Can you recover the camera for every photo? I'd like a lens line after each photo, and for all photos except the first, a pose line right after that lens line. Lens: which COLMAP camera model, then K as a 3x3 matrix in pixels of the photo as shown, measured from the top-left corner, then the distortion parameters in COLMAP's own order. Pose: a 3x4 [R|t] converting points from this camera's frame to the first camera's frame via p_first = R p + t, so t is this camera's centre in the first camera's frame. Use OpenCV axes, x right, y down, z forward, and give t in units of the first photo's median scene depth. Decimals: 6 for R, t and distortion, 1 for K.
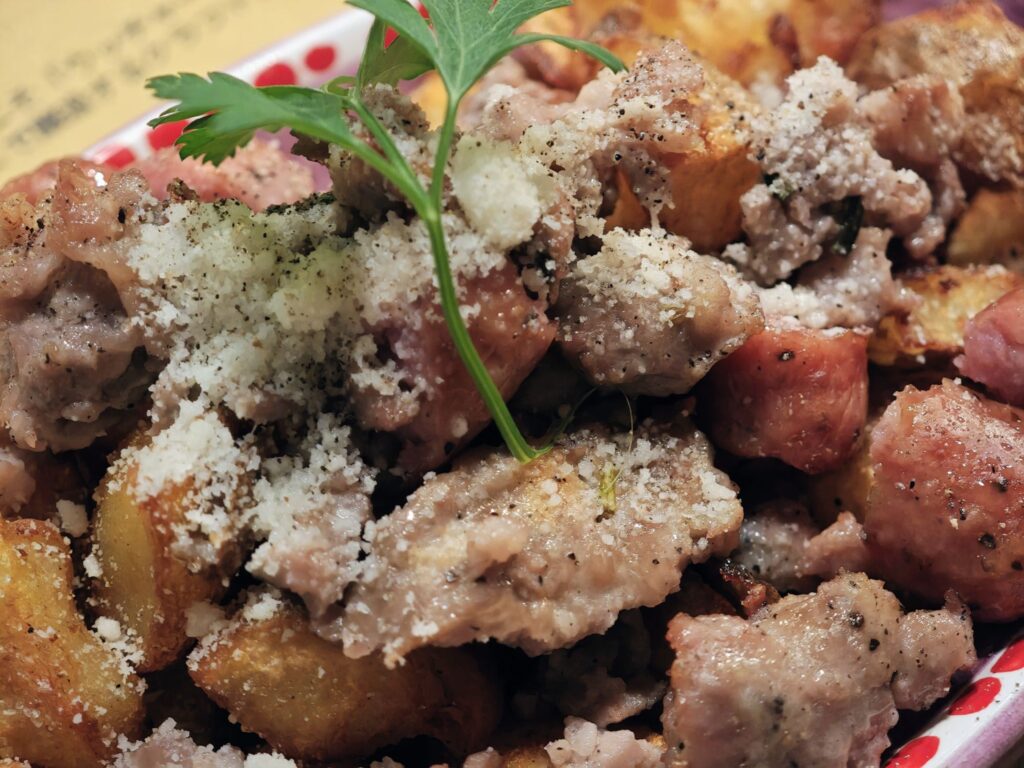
lens RADIAL K [[2282.5, 0, 513.5], [0, 2282.5, 368.7], [0, 0, 1]] dist [0.328565, -2.304090]
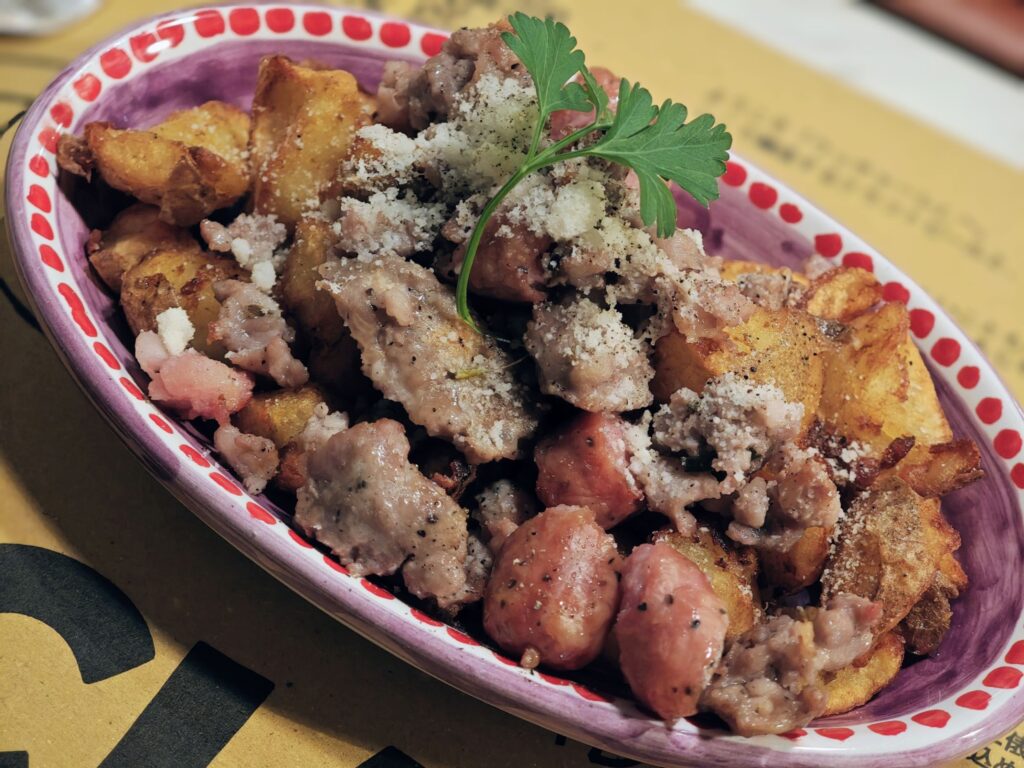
lens RADIAL K [[2282.5, 0, 513.5], [0, 2282.5, 368.7], [0, 0, 1]] dist [0.328565, -2.304090]
pose [[0.300102, 0.817893, -0.490907, 0.864105], [-0.853297, 0.460217, 0.245121, -0.383053], [0.426406, 0.345328, 0.836018, -0.372626]]
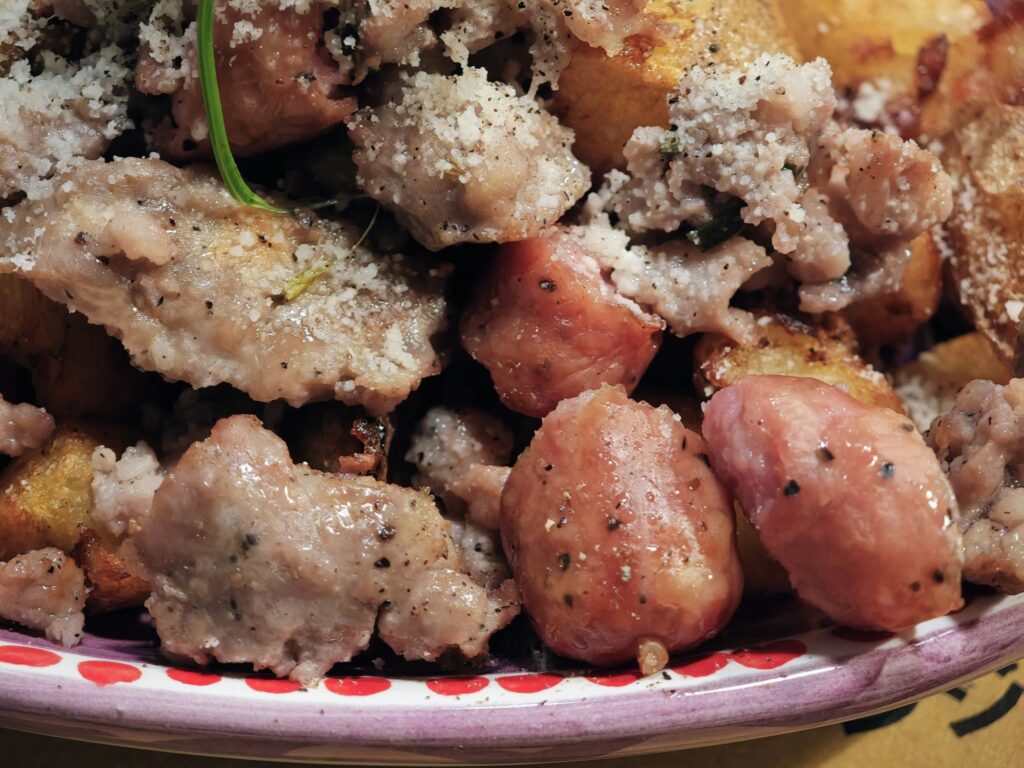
lens RADIAL K [[2282.5, 0, 513.5], [0, 2282.5, 368.7], [0, 0, 1]] dist [0.328565, -2.304090]
pose [[0.737714, 0.588117, -0.331506, 0.452188], [-0.565700, 0.806493, 0.171908, -0.134899], [0.368459, 0.060714, 0.927659, 0.135721]]
